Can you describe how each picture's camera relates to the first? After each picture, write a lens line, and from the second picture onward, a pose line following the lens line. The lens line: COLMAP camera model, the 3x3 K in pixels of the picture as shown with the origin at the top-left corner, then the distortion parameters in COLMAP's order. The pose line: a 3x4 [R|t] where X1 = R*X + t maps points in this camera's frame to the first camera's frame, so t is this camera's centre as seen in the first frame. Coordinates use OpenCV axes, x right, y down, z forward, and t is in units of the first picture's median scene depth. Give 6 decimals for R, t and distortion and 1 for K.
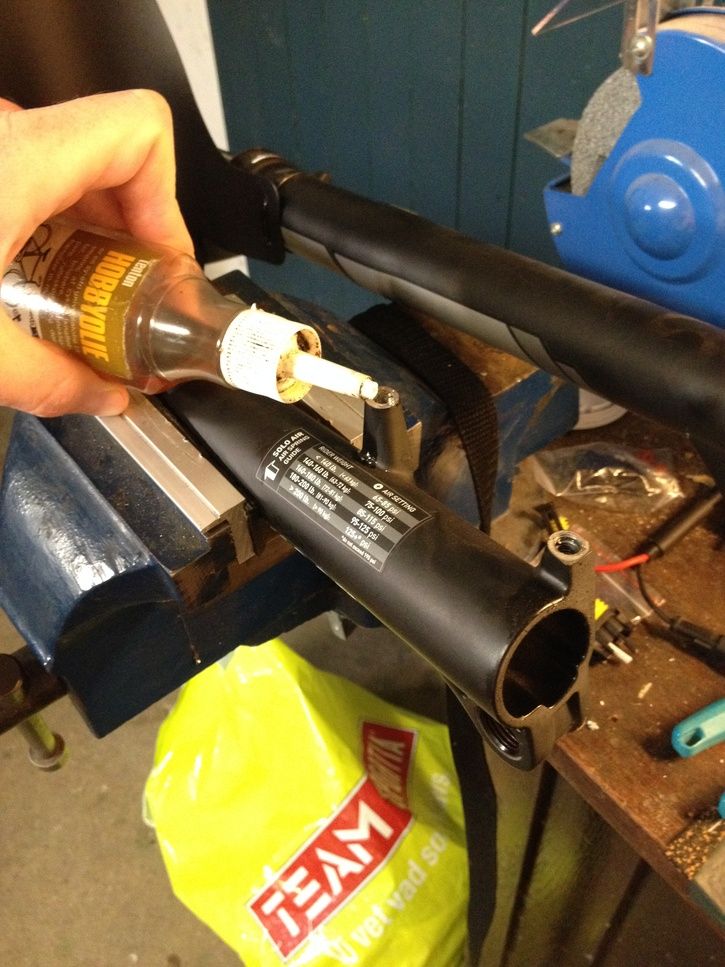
lens RADIAL K [[939.6, 0, 362.5], [0, 939.6, 483.5], [0, 0, 1]] dist [0.105441, -0.295125]
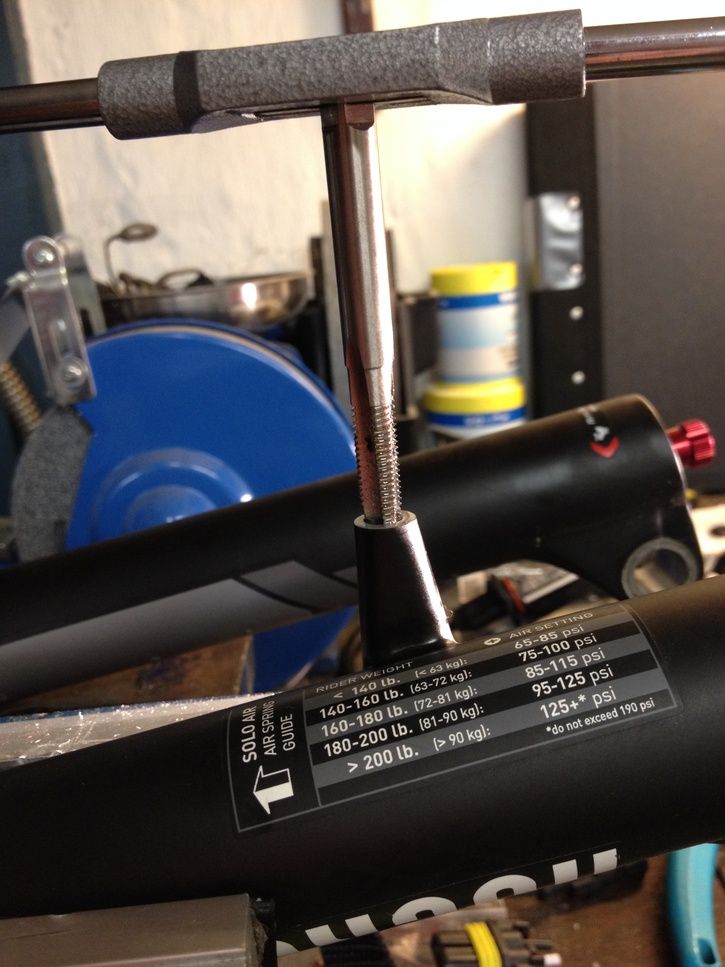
lens RADIAL K [[939.6, 0, 362.5], [0, 939.6, 483.5], [0, 0, 1]] dist [0.105441, -0.295125]
pose [[0.584384, -0.246225, 0.773220, -0.405186], [0.642934, 0.721855, -0.256049, 0.027304], [-0.495107, 0.646760, 0.580147, 0.651658]]
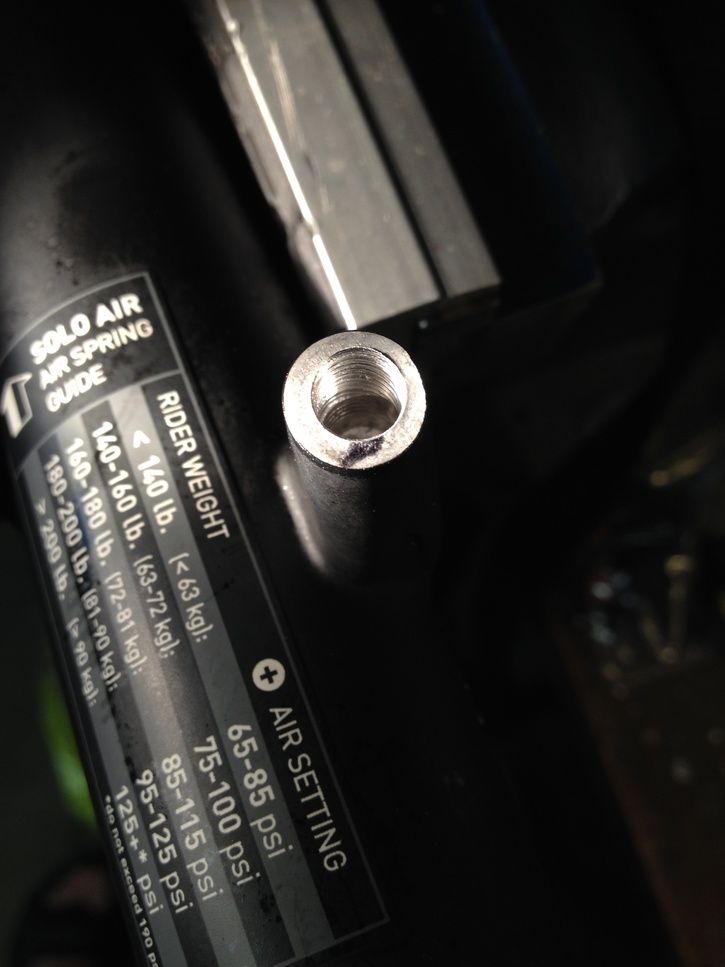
lens RADIAL K [[939.6, 0, 362.5], [0, 939.6, 483.5], [0, 0, 1]] dist [0.105441, -0.295125]
pose [[0.954929, 0.294429, -0.037725, 0.036684], [-0.233446, 0.823411, 0.517201, -0.192840], [0.183341, -0.485083, 0.855032, 0.768989]]
